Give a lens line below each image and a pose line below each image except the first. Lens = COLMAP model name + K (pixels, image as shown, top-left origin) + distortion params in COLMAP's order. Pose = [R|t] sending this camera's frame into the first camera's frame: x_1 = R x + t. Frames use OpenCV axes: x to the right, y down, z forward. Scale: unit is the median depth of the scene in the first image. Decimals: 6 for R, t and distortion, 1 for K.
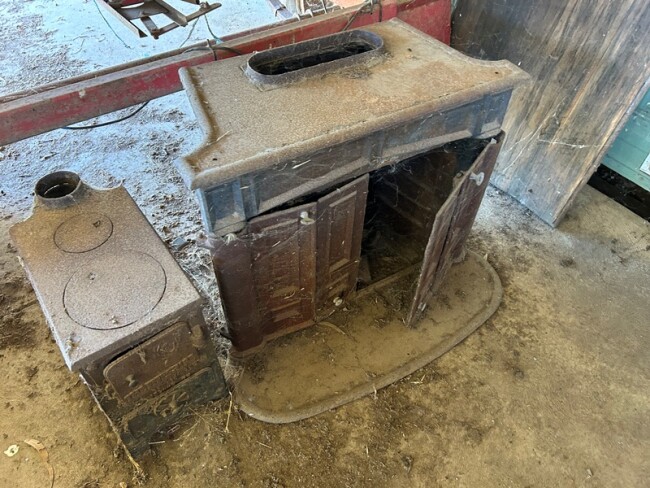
lens RADIAL K [[489.3, 0, 327.6], [0, 489.3, 244.4], [0, 0, 1]] dist [0.029634, -0.047139]
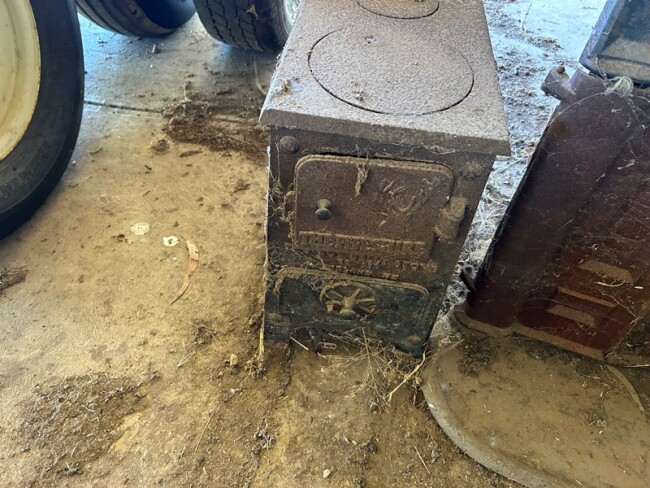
lens RADIAL K [[489.3, 0, 327.6], [0, 489.3, 244.4], [0, 0, 1]] dist [0.029634, -0.047139]
pose [[0.718889, 0.533326, -0.445828, -0.085710], [-0.549814, 0.828691, 0.104765, 0.192303], [0.425328, 0.169808, 0.888966, 0.377252]]
